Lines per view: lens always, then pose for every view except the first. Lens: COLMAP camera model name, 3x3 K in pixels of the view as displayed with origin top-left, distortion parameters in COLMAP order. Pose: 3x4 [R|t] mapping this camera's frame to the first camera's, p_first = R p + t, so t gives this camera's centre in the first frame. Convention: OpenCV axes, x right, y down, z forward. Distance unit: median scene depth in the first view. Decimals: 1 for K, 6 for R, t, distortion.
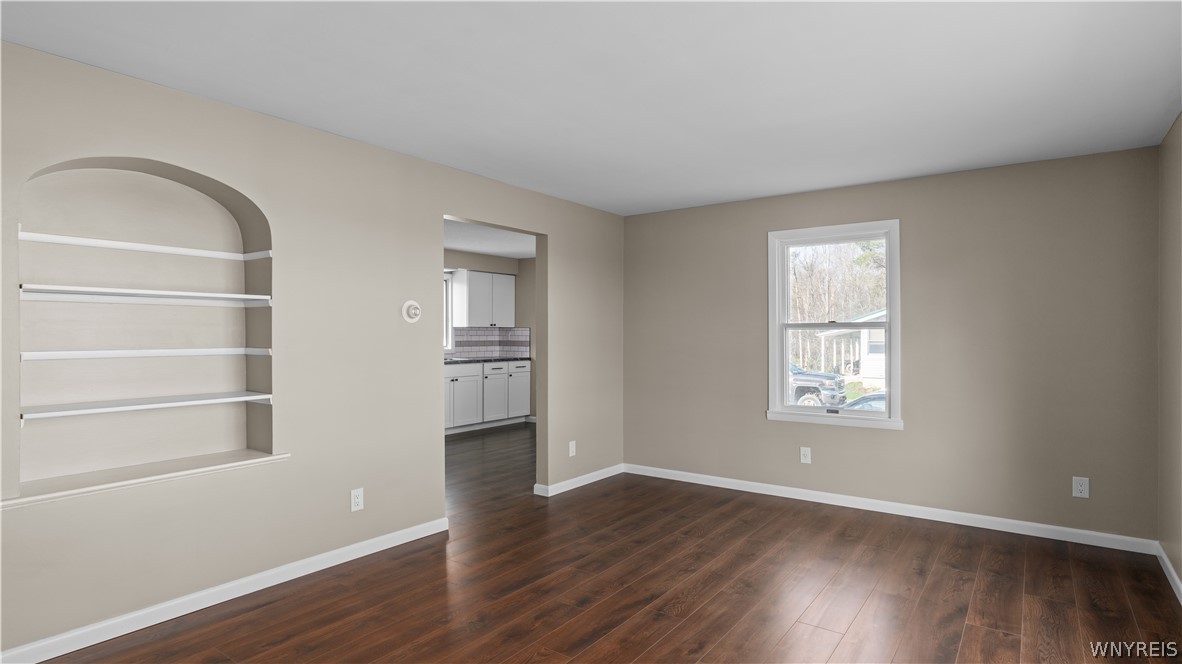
lens RADIAL K [[610.9, 0, 591.0], [0, 610.9, 332.0], [0, 0, 1]] dist [0.000856, 0.000541]
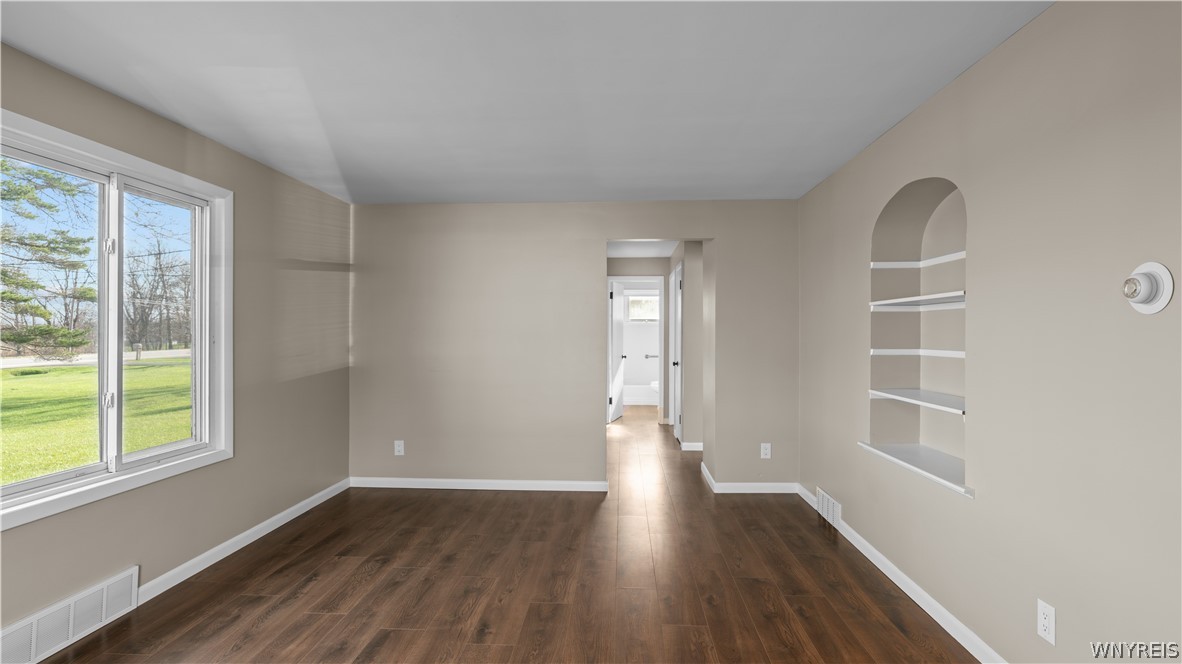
lens RADIAL K [[589.0, 0, 592.8], [0, 589.0, 336.3], [0, 0, 1]] dist [-0.003619, 0.000683]
pose [[-0.836352, -0.000463, -0.548192, 0.315244], [0.000537, 0.999998, -0.001662, 0.004356], [0.548192, -0.001685, -0.836351, 1.354275]]
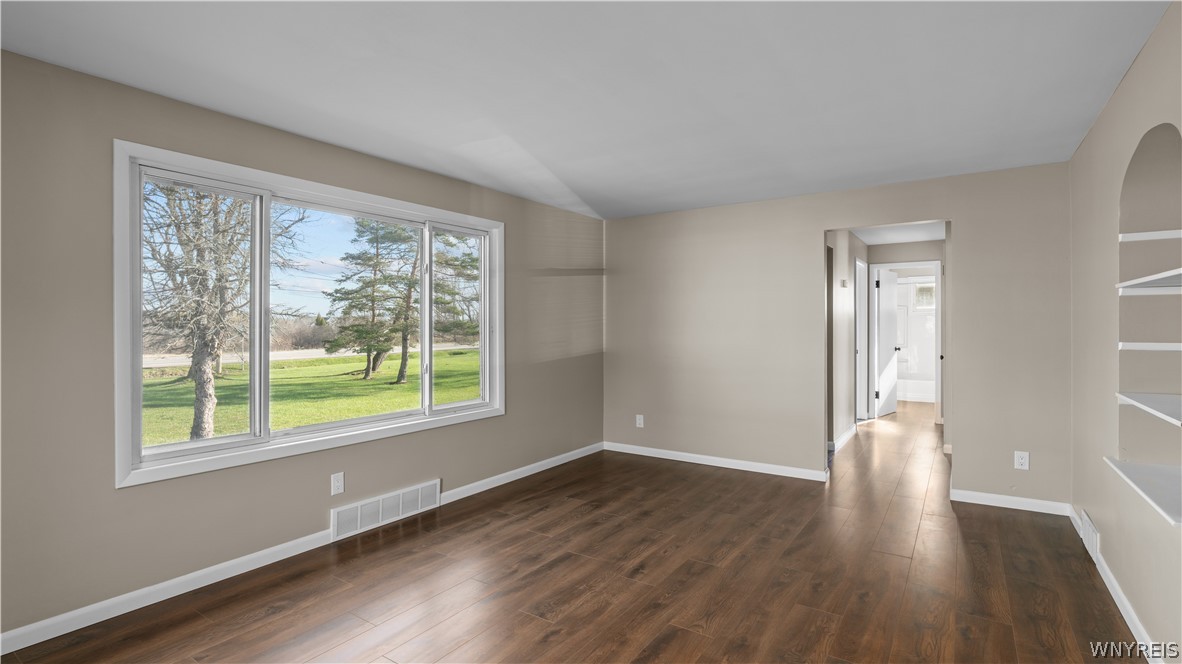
lens RADIAL K [[558.6, 0, 591.0], [0, 558.6, 332.0], [0, 0, 1]] dist [-0.001487, 0.000413]
pose [[-0.999271, 0.000421, -0.038169, 0.111643], [0.000207, 0.999984, 0.005602, 0.006466], [0.038171, 0.005590, -0.999256, 1.517145]]
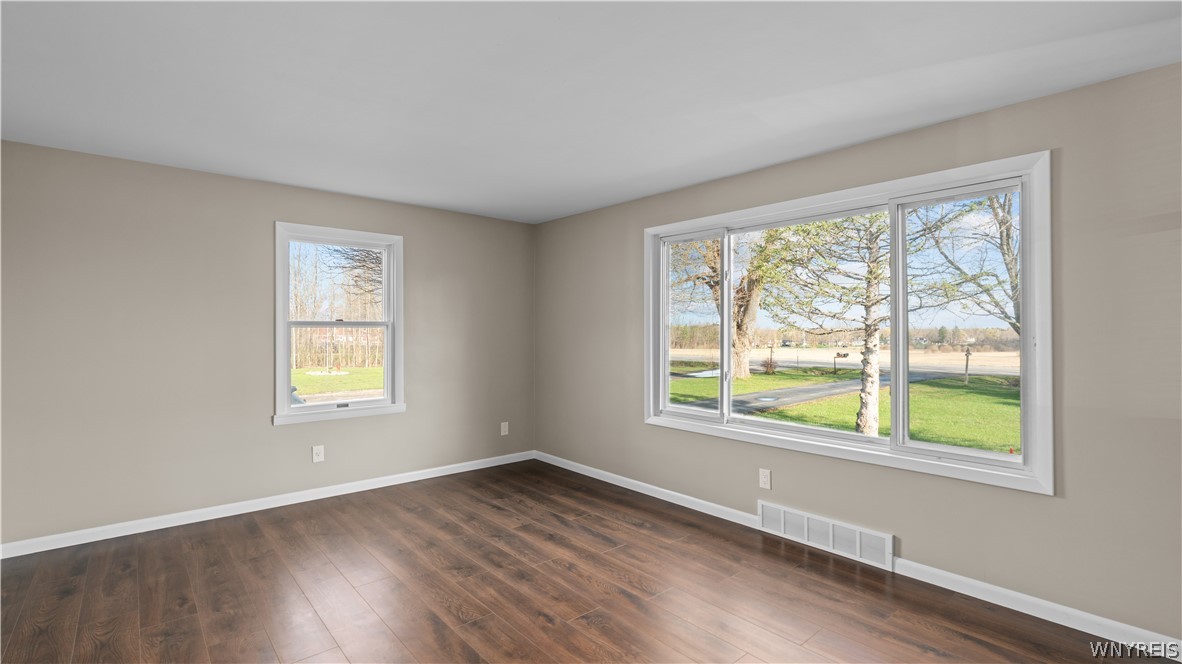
lens RADIAL K [[531.8, 0, 591.0], [0, 531.8, 332.0], [0, 0, 1]] dist [-0.000065, 0.000216]
pose [[0.222398, 0.001253, 0.974955, -0.588592], [-0.007085, 0.999975, 0.000331, -0.000296], [-0.974930, -0.006981, 0.222401, 0.560009]]
